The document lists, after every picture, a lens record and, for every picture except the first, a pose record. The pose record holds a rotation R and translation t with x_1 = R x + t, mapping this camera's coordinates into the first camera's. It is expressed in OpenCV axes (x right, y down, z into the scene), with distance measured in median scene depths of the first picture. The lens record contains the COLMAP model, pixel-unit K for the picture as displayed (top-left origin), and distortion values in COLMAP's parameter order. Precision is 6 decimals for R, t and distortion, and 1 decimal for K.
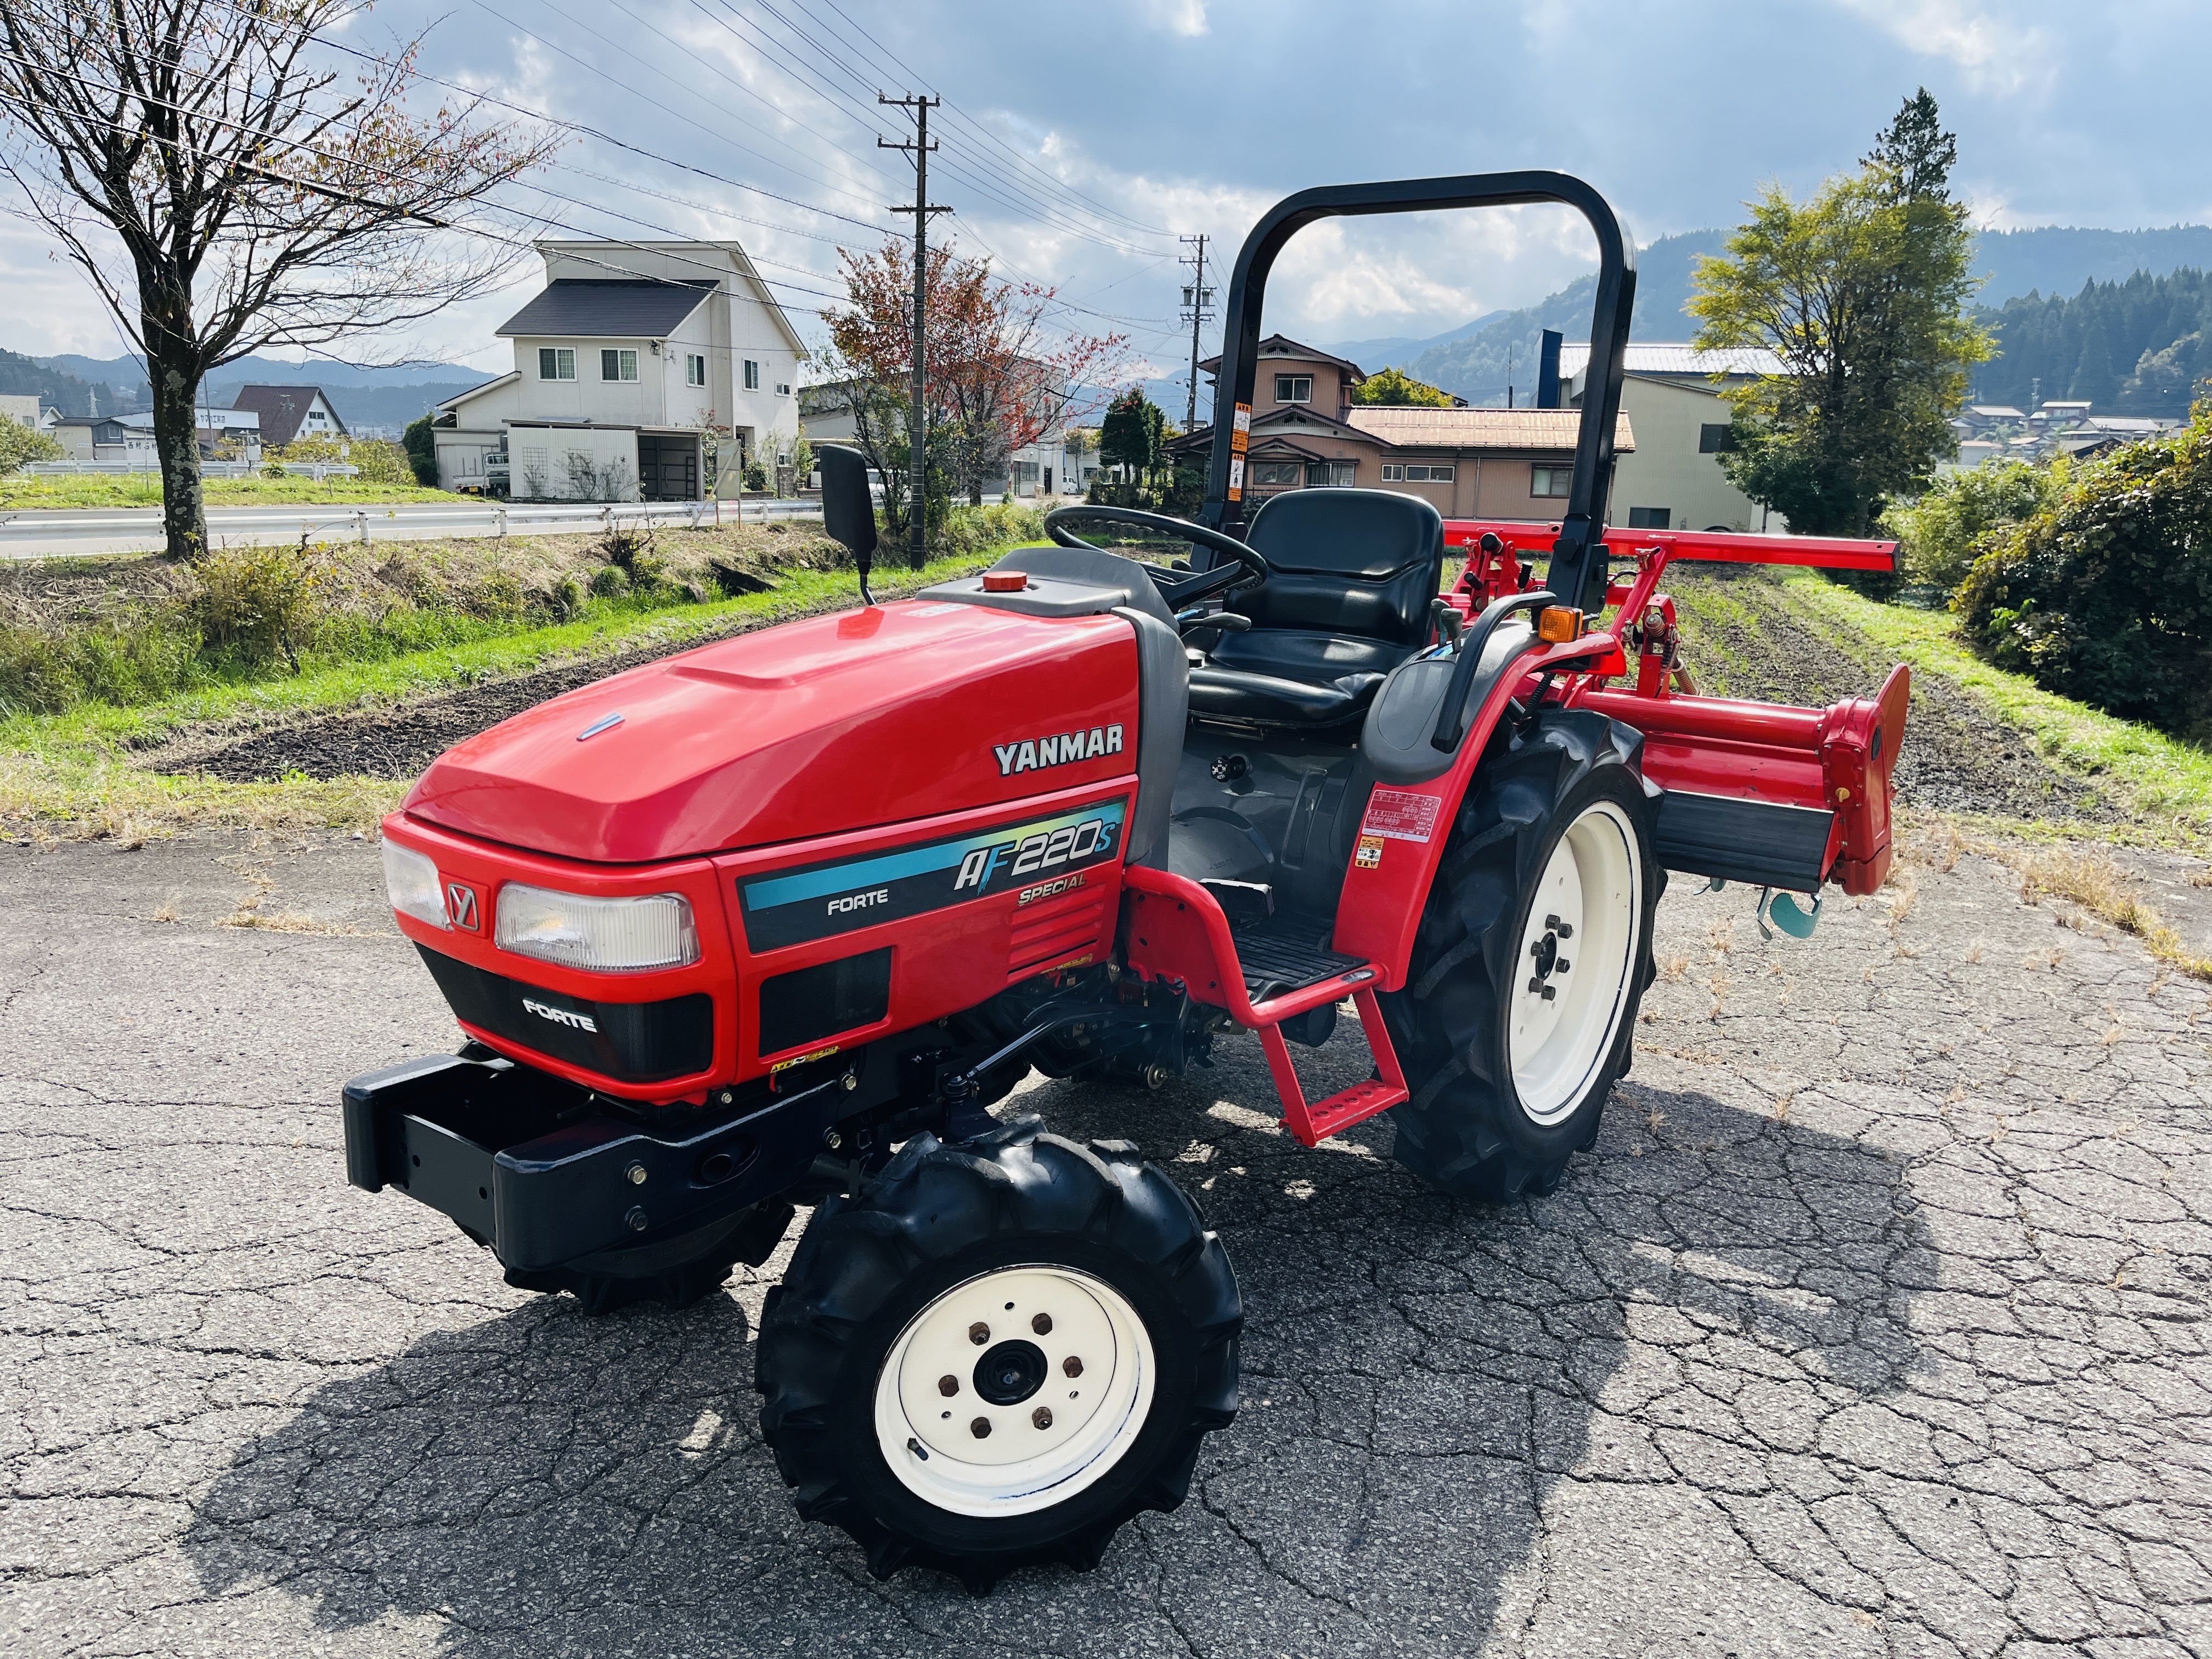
lens RADIAL K [[1674.1, 0, 1115.1], [0, 1674.1, 833.9], [0, 0, 1]] dist [0.063685, -0.097542]
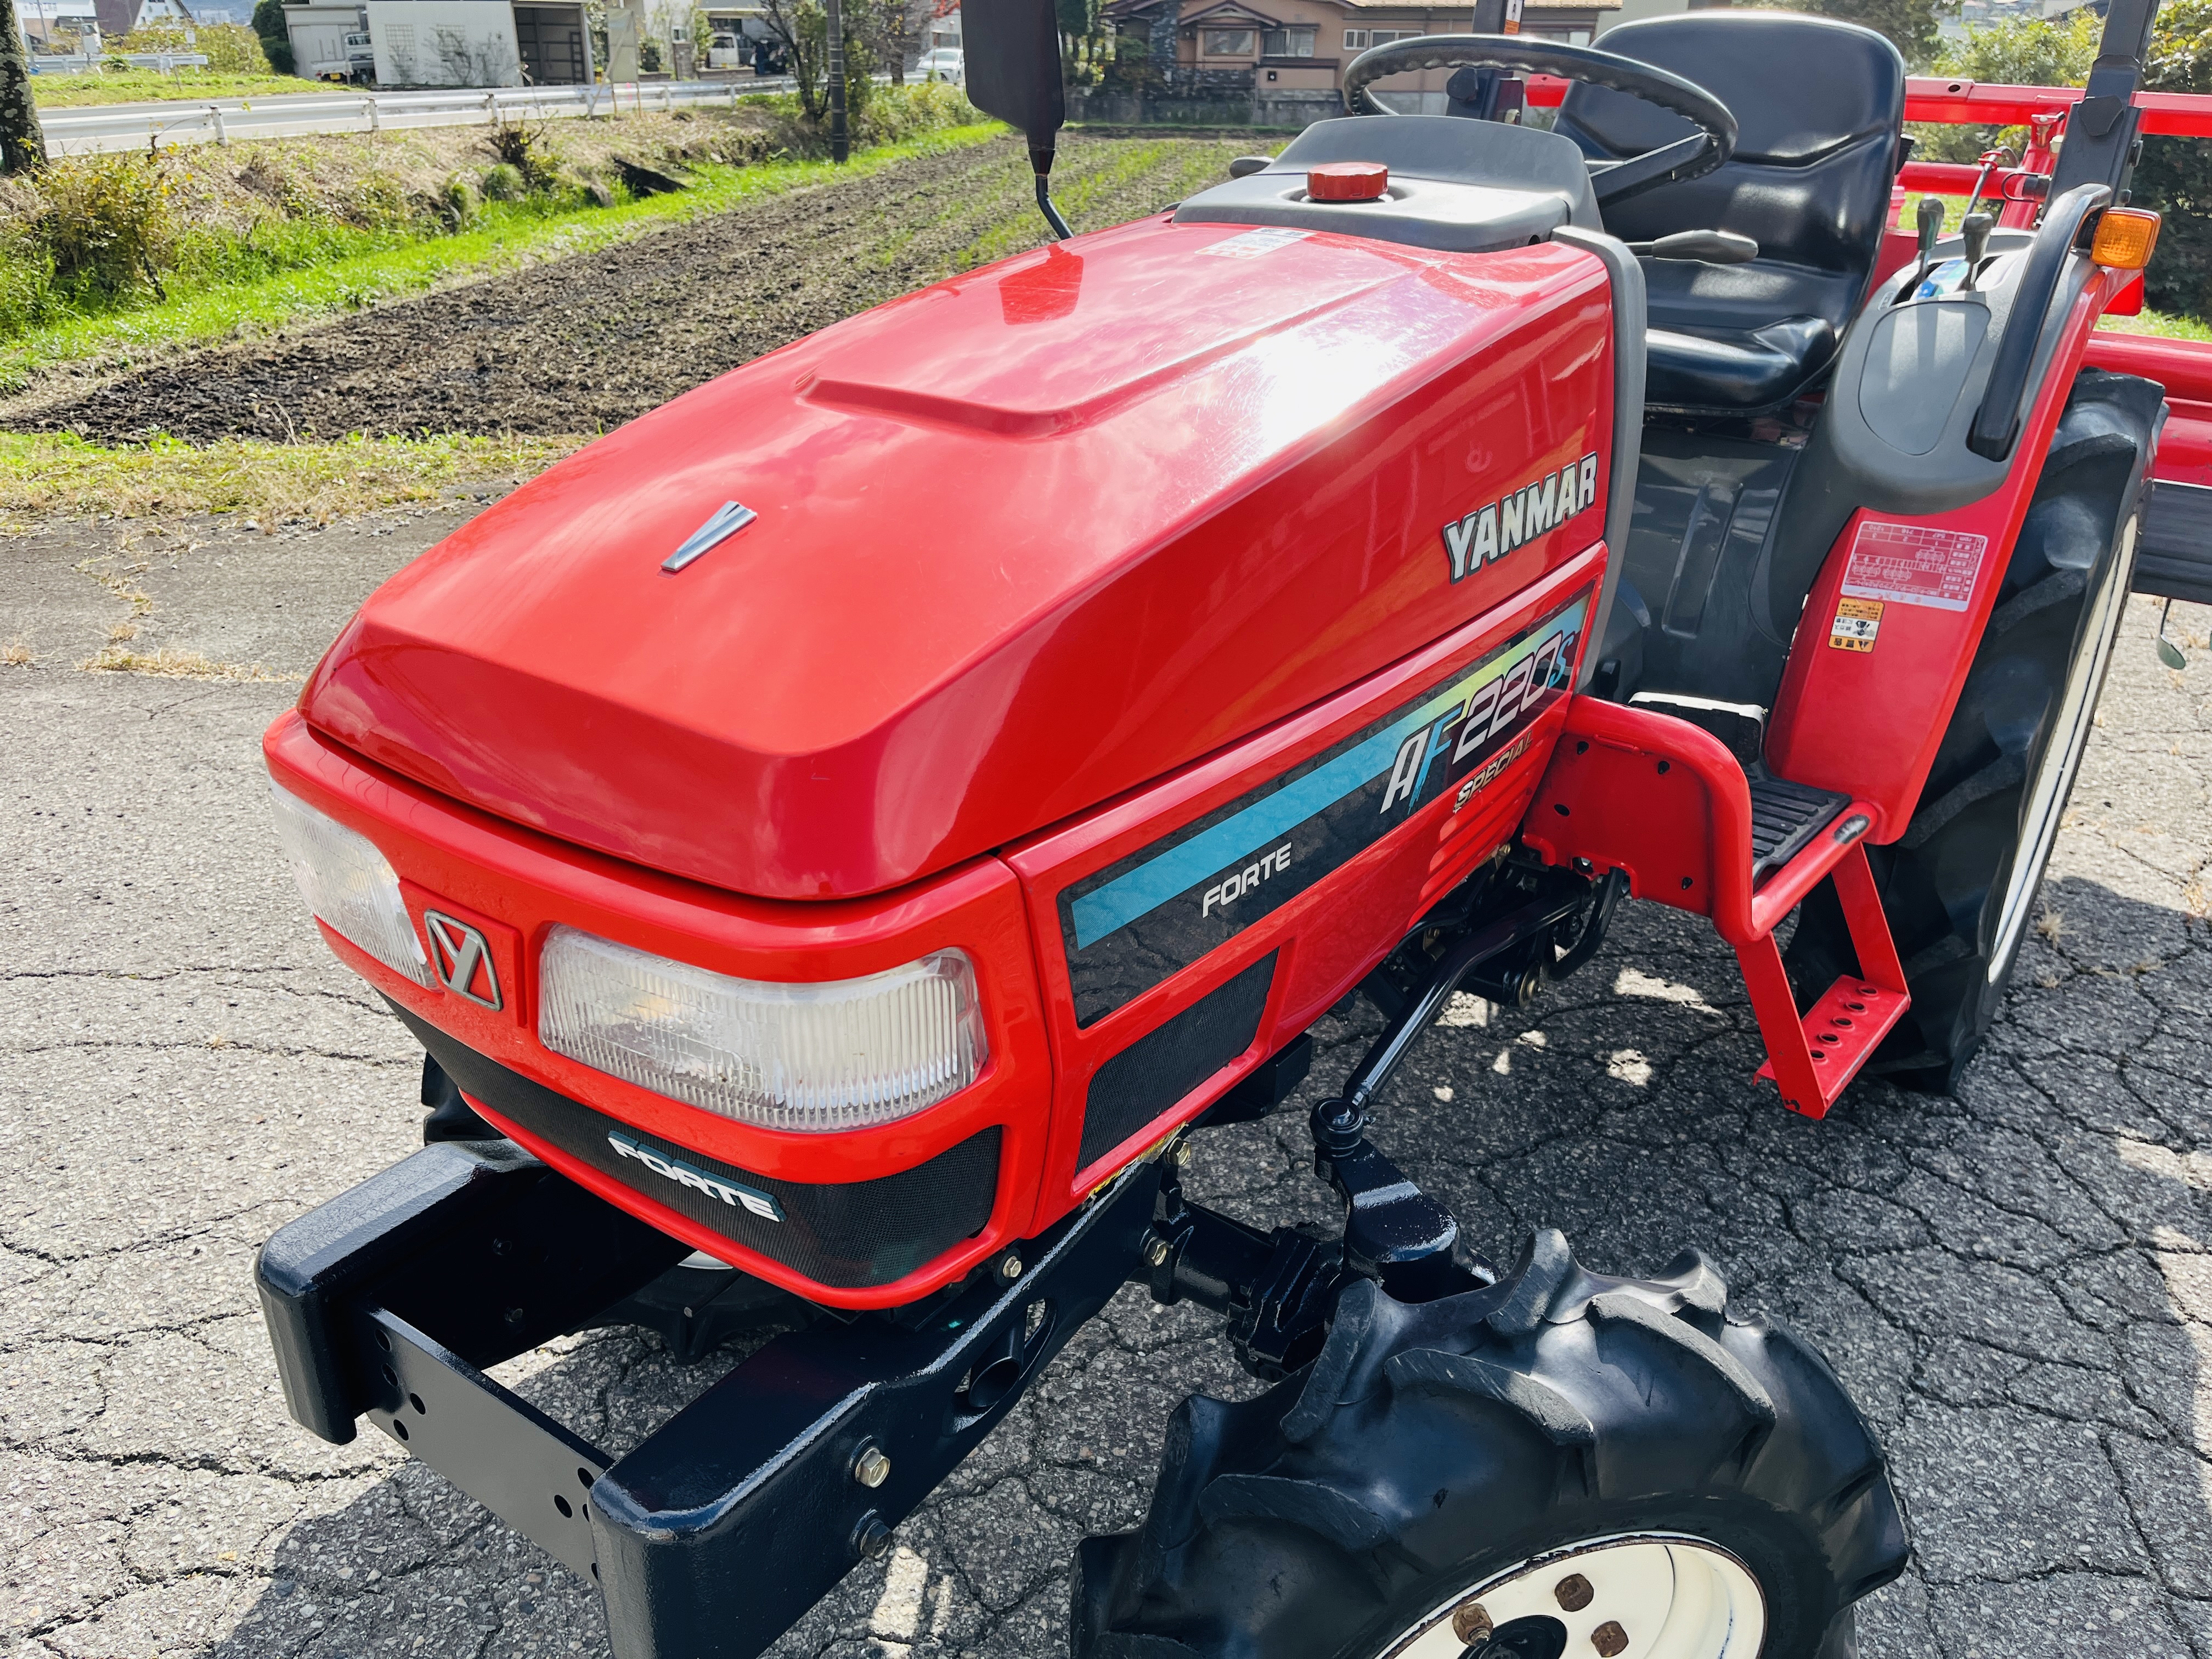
lens RADIAL K [[1674.1, 0, 1113.7], [0, 1674.1, 844.0], [0, 0, 1]] dist [0.063685, -0.097542]
pose [[0.999041, -0.030759, 0.031169, -0.085222], [0.022851, 0.973359, 0.228144, -0.034117], [-0.037356, -0.227213, 0.973128, 0.209722]]
